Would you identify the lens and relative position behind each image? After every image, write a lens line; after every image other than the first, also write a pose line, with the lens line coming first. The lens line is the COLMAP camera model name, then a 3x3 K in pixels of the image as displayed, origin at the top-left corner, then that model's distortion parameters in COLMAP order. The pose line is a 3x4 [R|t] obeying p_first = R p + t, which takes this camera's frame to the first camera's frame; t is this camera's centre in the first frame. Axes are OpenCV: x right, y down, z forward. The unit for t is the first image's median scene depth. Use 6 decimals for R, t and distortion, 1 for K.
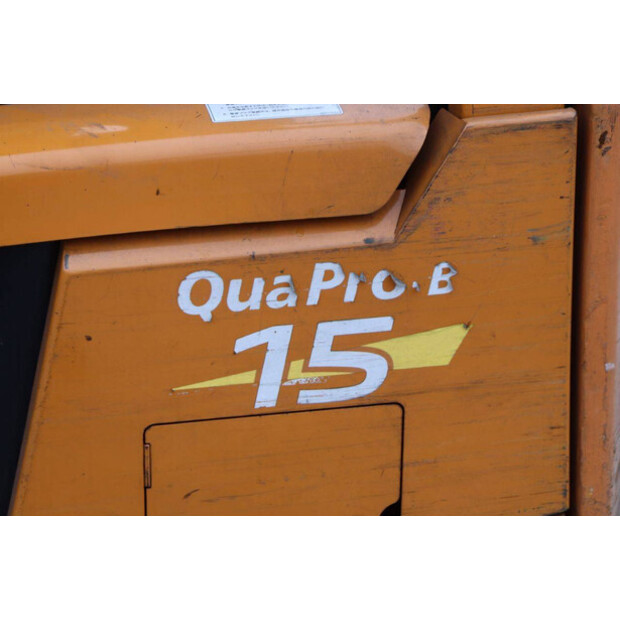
lens RADIAL K [[1452.7, 0, 311.2], [0, 1452.7, 309.9], [0, 0, 1]] dist [0.392494, 0.000000]
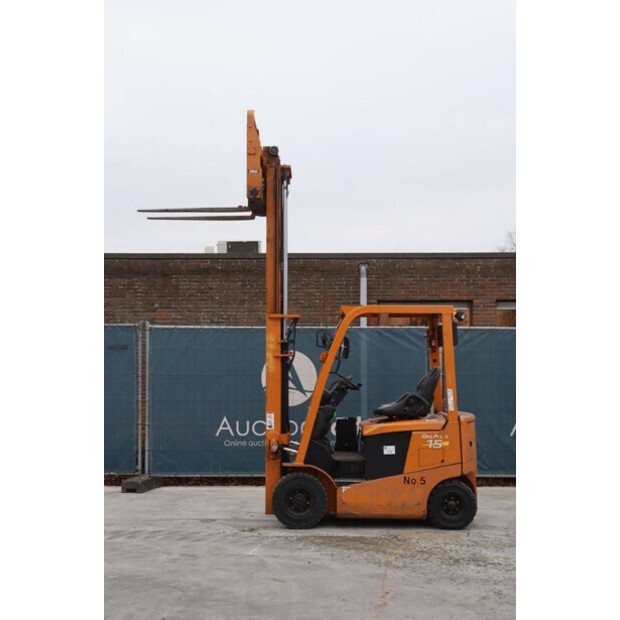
lens RADIAL K [[926.8, 0, 304.4], [0, 926.8, 305.9], [0, 0, 1]] dist [0.098133, 0.000000]
pose [[0.970419, -0.016783, -0.240843, 0.747478], [-0.077778, 0.922663, -0.377681, 1.783309], [0.228556, 0.385241, 0.894065, -5.817437]]
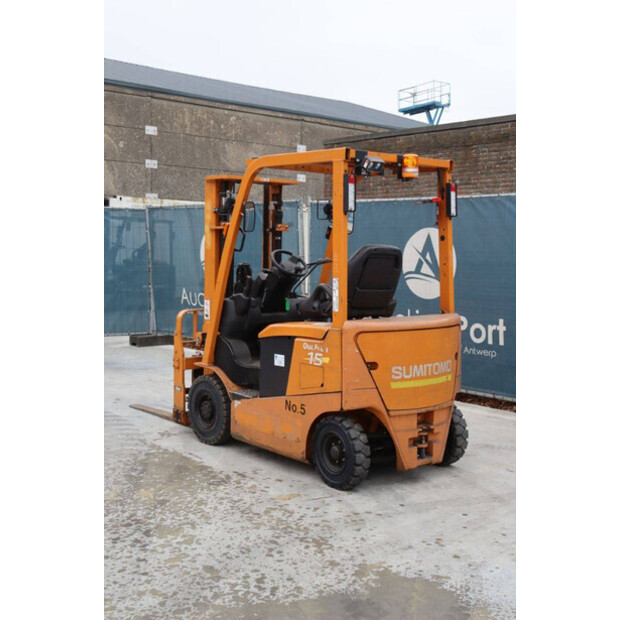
lens RADIAL K [[824.1, 0, 313.7], [0, 824.1, 313.7], [0, 0, 1]] dist [0.036508, 0.000000]
pose [[0.453248, 0.077271, -0.888029, 3.633338], [-0.312676, 0.946716, -0.077212, 0.143610], [0.834745, 0.312662, 0.453258, -0.933975]]
